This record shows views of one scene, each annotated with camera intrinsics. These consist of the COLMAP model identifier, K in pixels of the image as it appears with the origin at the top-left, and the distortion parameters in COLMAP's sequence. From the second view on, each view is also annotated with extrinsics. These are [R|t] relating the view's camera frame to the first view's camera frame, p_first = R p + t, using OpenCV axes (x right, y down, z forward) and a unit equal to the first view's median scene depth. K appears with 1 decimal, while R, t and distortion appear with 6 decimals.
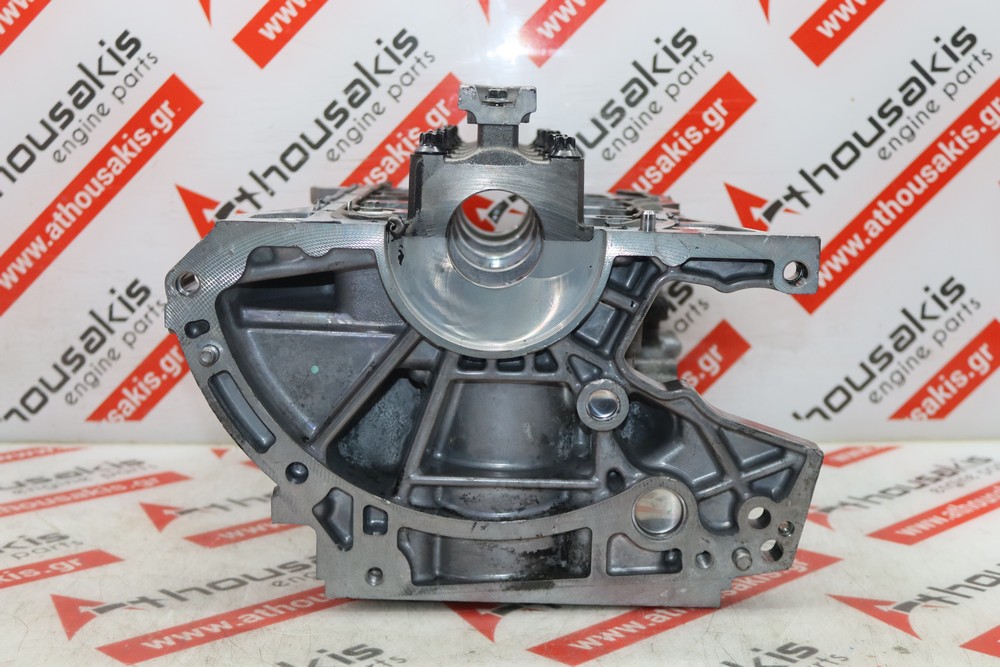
lens RADIAL K [[1528.4, 0, 495.5], [0, 1528.4, 356.9], [0, 0, 1]] dist [-0.015008, 0.000000]
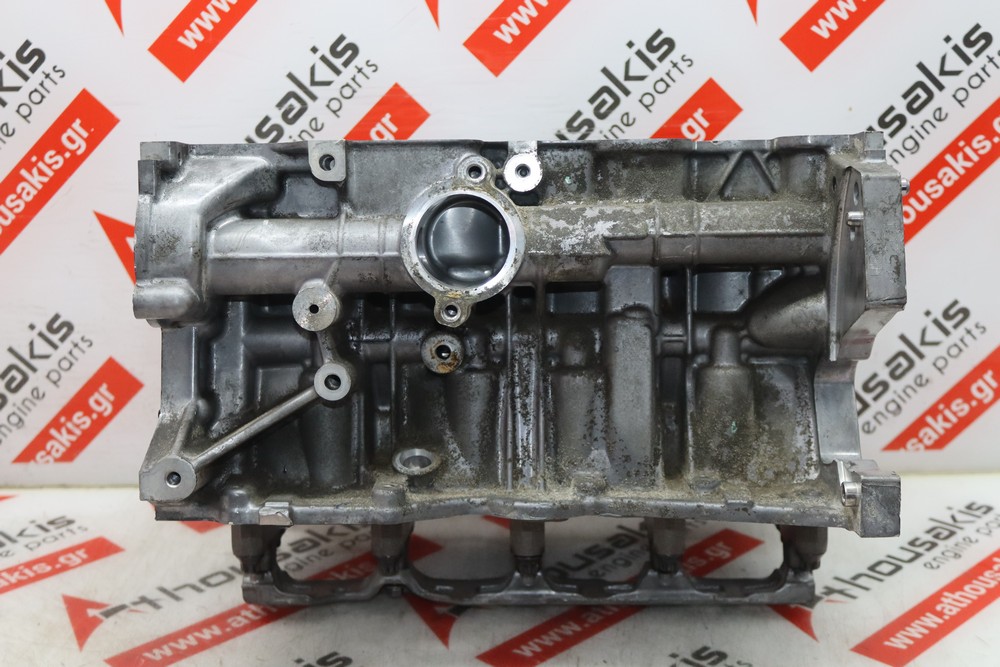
lens RADIAL K [[1528.4, 0, 492.9], [0, 1528.4, 390.4], [0, 0, 1]] dist [-0.015008, 0.000000]
pose [[0.999907, -0.013404, -0.002441, 0.026263], [0.013619, 0.988421, 0.151126, -0.143204], [0.000387, -0.151146, 0.988511, 0.098122]]
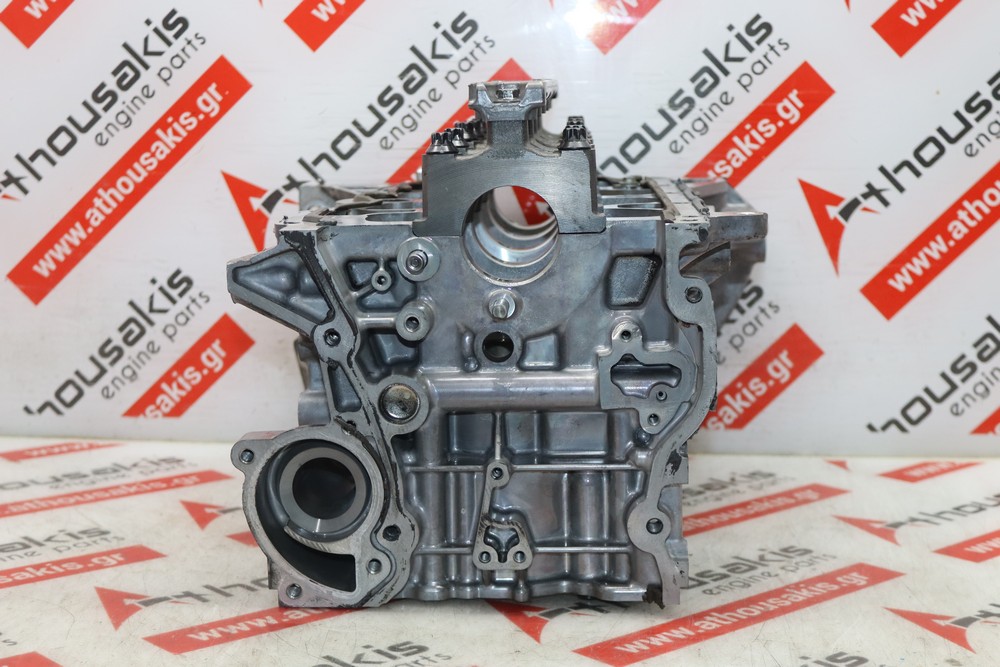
lens RADIAL K [[1750.6, 0, 489.5], [0, 1750.6, 360.6], [0, 0, 1]] dist [0.019670, 0.000000]
pose [[0.998926, 0.020951, -0.041322, 0.006090], [-0.020966, 0.999780, 0.000059, 0.002296], [0.041315, 0.000808, 0.999146, -0.090865]]
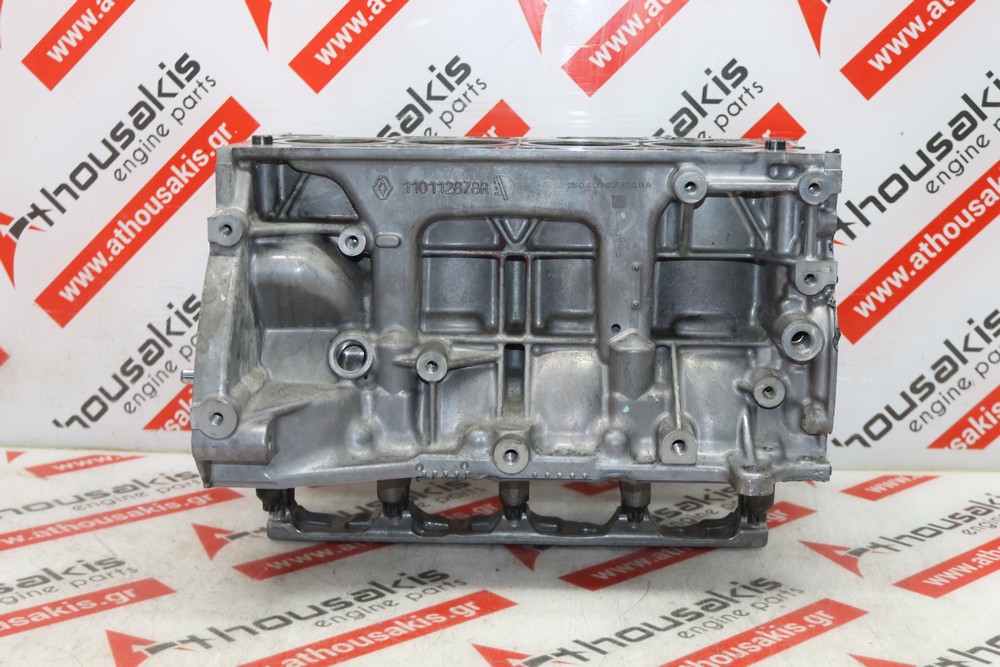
lens RADIAL K [[1528.4, 0, 484.2], [0, 1528.4, 371.7], [0, 0, 1]] dist [-0.015008, 0.000000]
pose [[0.998605, 0.023435, -0.047322, 0.010962], [-0.020812, 0.998259, 0.055187, -0.061757], [0.048533, -0.054125, 0.997354, -0.021316]]
